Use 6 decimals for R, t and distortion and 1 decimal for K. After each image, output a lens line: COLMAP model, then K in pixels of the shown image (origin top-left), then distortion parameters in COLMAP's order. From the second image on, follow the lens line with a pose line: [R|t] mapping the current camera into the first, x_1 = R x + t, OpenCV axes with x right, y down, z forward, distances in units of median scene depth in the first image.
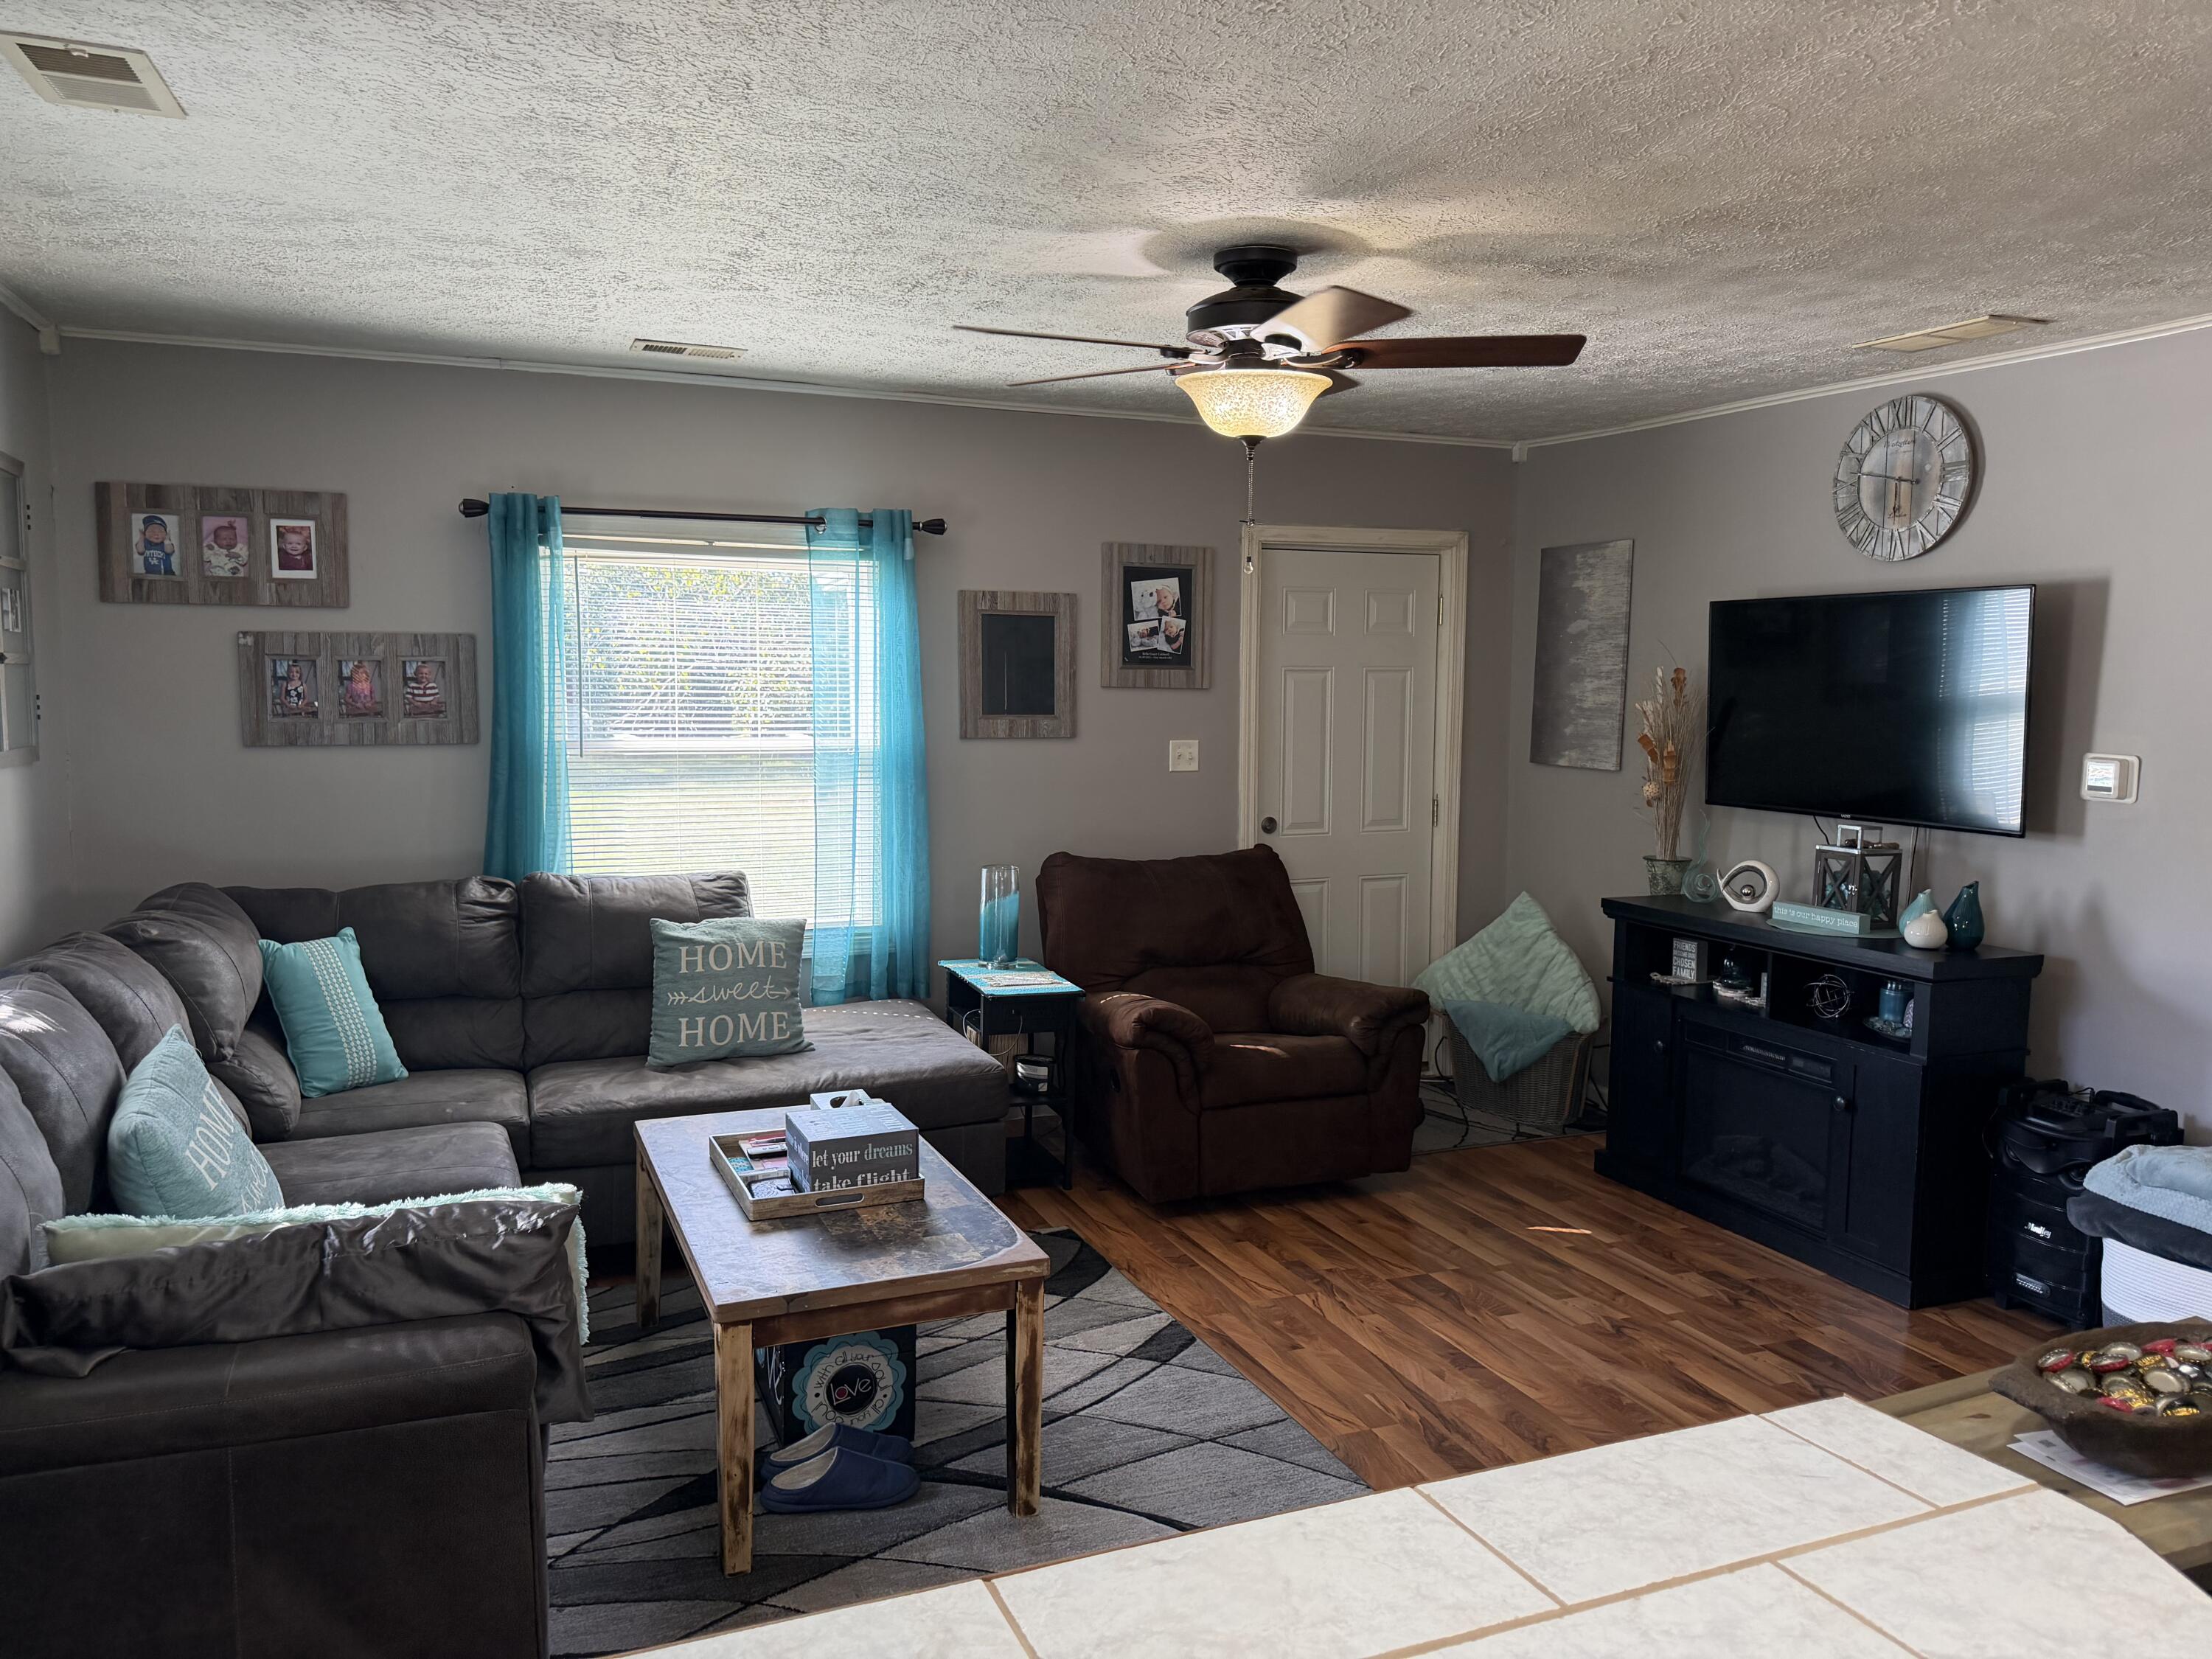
lens RADIAL K [[1576.1, 0, 1112.2], [0, 1576.1, 840.9], [0, 0, 1]] dist [0.067010, -0.070791]
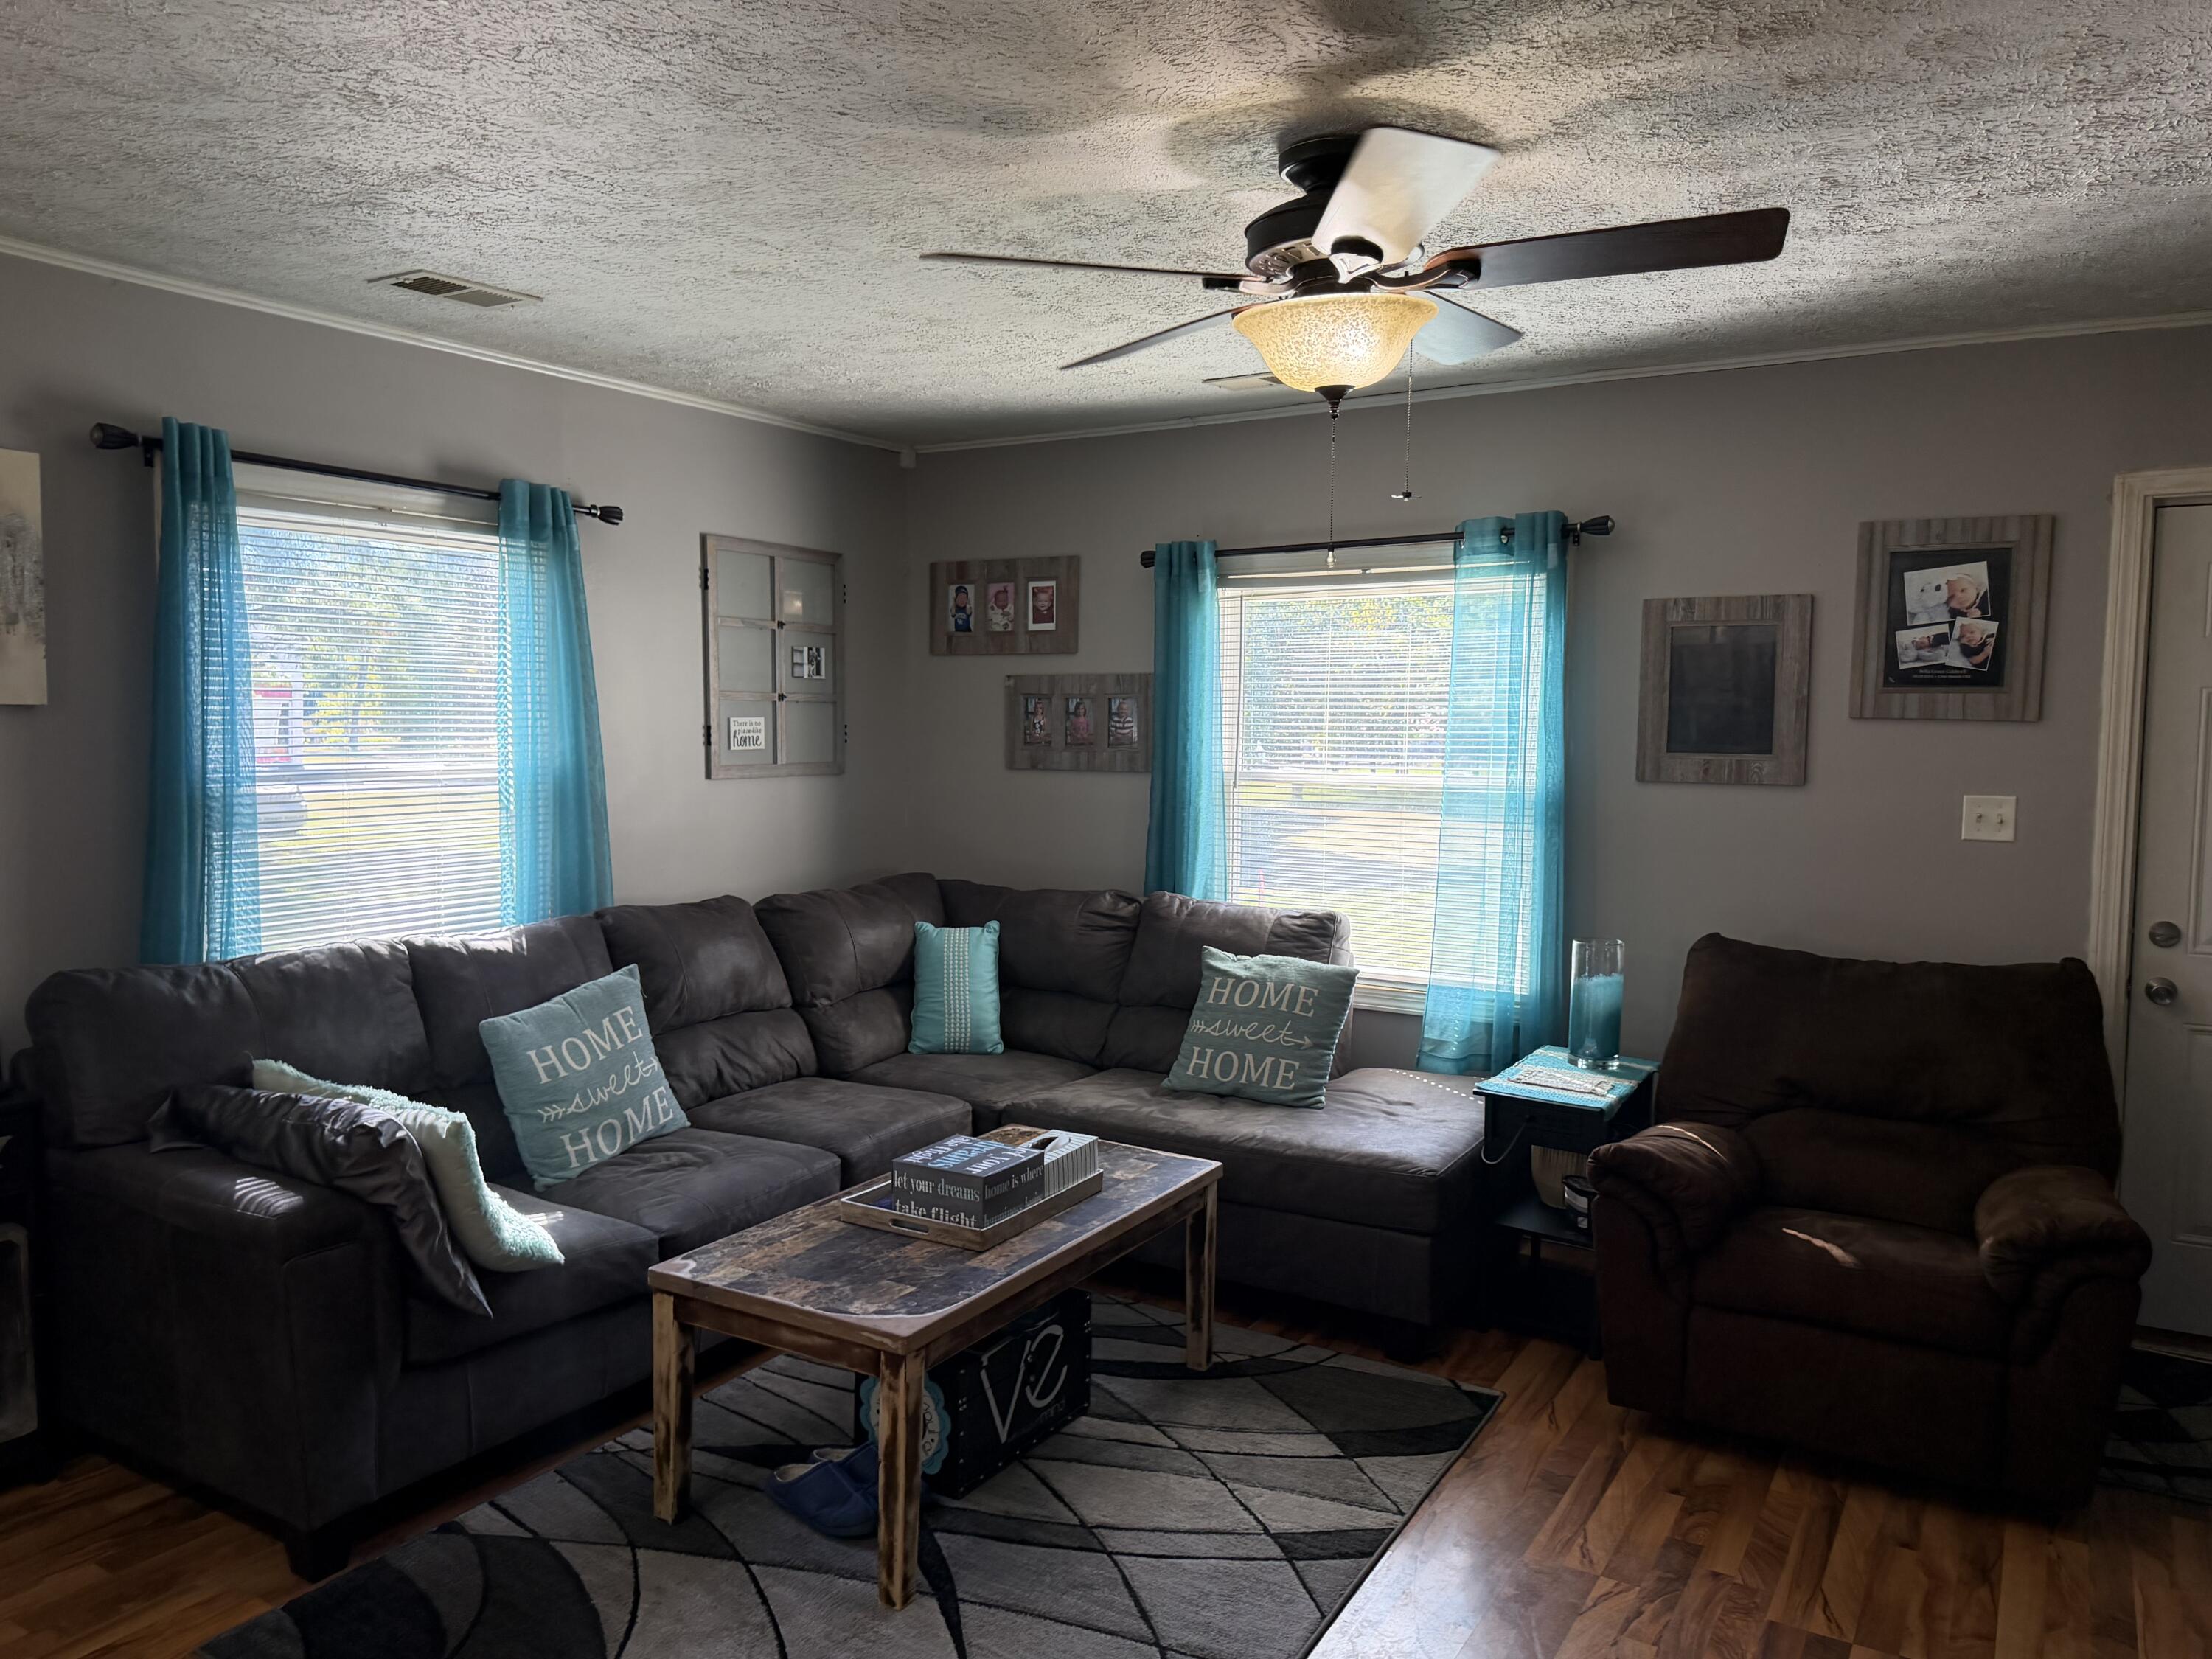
lens RADIAL K [[1576.1, 0, 1095.0], [0, 1576.1, 841.3], [0, 0, 1]] dist [0.067010, -0.070791]
pose [[0.587318, 0.061420, -0.807022, 0.472372], [-0.082325, 0.996478, 0.015926, -0.027853], [0.805158, 0.057084, 0.590306, 0.337172]]
